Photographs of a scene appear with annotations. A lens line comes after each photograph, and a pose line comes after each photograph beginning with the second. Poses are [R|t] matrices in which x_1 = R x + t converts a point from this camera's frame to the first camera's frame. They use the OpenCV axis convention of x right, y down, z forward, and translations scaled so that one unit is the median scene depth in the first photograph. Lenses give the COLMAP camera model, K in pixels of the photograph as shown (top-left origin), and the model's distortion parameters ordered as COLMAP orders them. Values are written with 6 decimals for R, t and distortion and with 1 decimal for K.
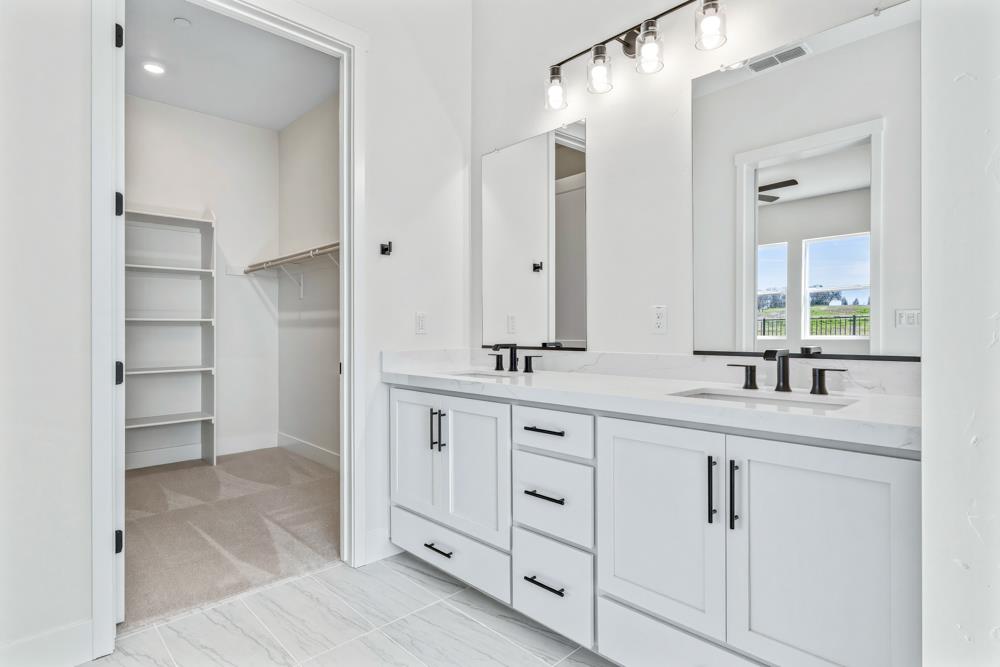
lens RADIAL K [[538.4, 0, 500.0], [0, 538.4, 333.5], [0, 0, 1]] dist [-0.000597, 0.000079]
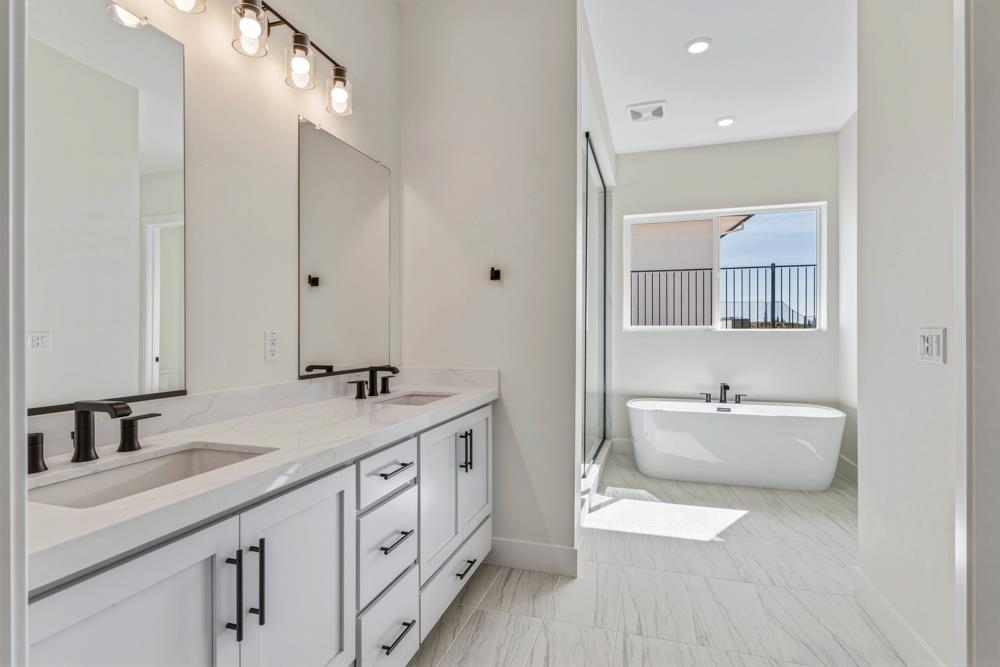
lens RADIAL K [[497.0, 0, 500.0], [0, 497.0, 333.5], [0, 0, 1]] dist [-0.002330, -0.001102]
pose [[-0.473447, 0.002831, 0.880818, -0.783377], [0.005041, 0.999987, -0.000504, -0.055214], [-0.880808, 0.004201, -0.473455, 1.318116]]
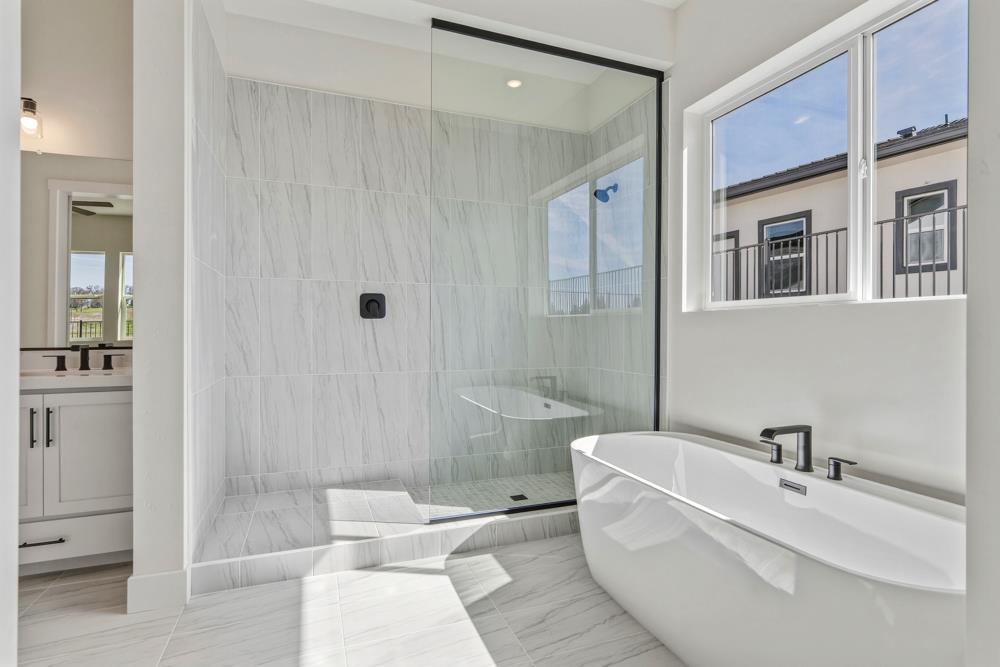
lens RADIAL K [[497.0, 0, 500.0], [0, 497.0, 333.5], [0, 0, 1]] dist [-0.002330, -0.001102]
pose [[0.403245, -0.000750, 0.915092, -0.339801], [0.003753, 0.999993, -0.000834, 0.001578], [-0.915084, 0.003771, 0.403245, -0.750929]]
